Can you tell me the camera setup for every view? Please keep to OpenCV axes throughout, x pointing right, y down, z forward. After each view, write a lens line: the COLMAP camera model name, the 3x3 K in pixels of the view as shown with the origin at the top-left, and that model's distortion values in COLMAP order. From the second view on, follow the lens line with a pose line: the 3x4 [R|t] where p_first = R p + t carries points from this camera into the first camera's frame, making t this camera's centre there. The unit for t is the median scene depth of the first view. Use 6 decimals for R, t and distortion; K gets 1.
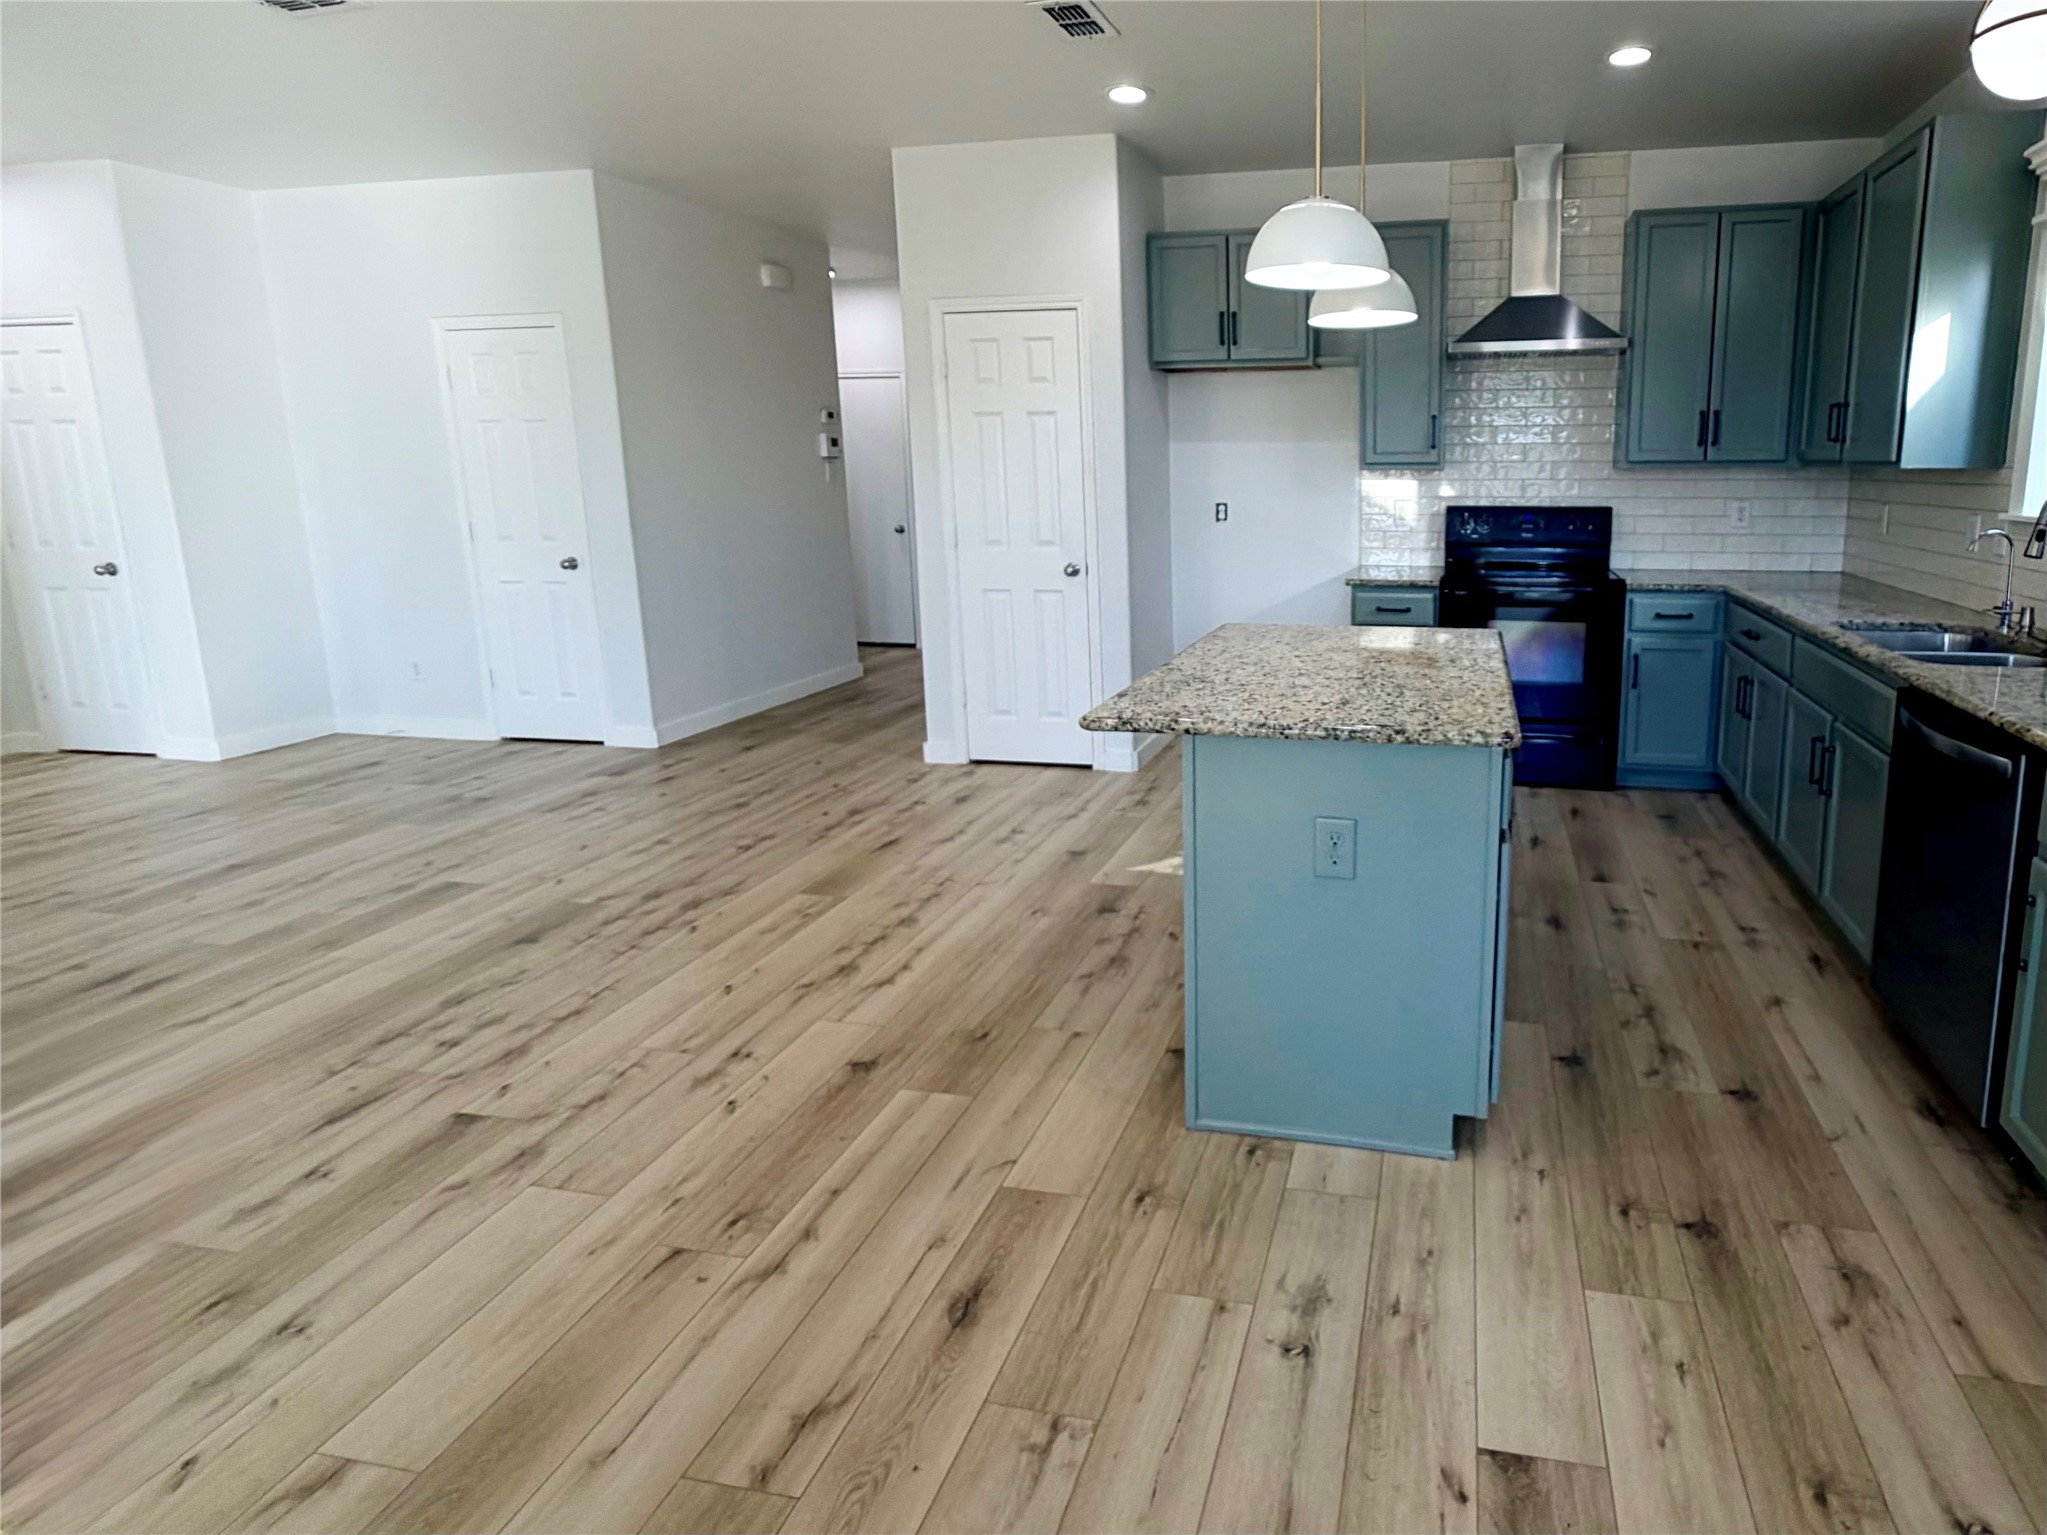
lens RADIAL K [[1062.4, 0, 1273.5], [0, 1062.4, 658.8], [0, 0, 1]] dist [0.001059, -0.000425]
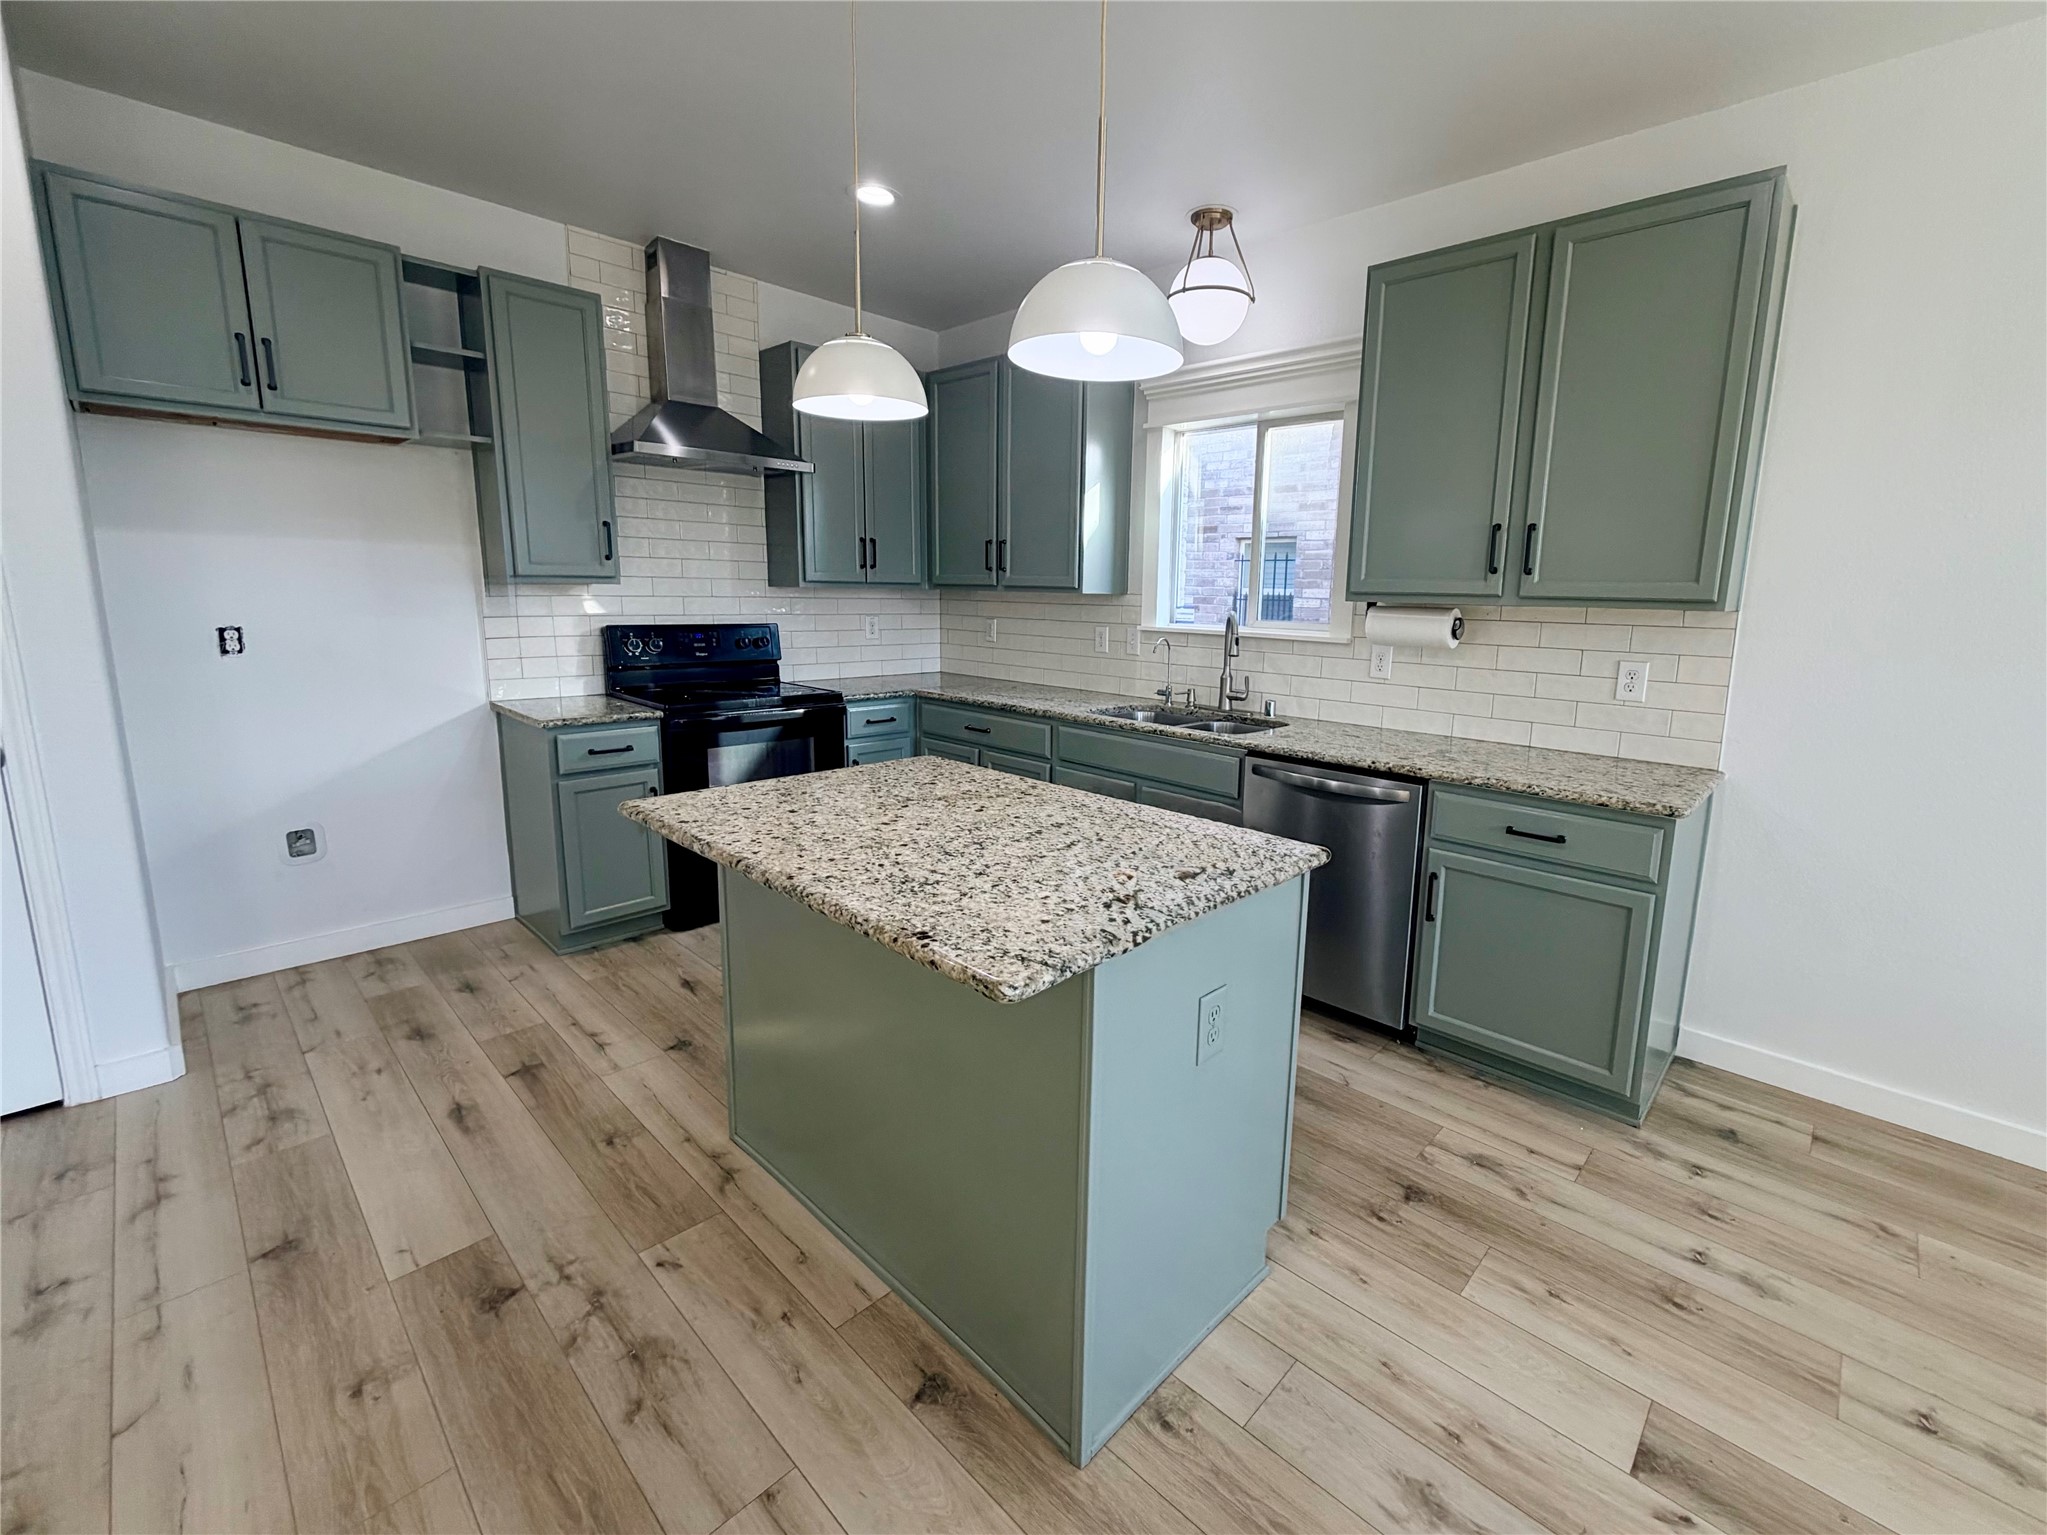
lens RADIAL K [[864.4, 0, 1096.3], [0, 864.4, 740.0], [0, 0, 1]] dist [-0.000783, -0.000042]
pose [[0.530853, -0.129209, 0.837556, -0.275093], [0.127752, 0.989216, 0.071634, -0.058263], [-0.837780, 0.068972, 0.541635, 0.329384]]
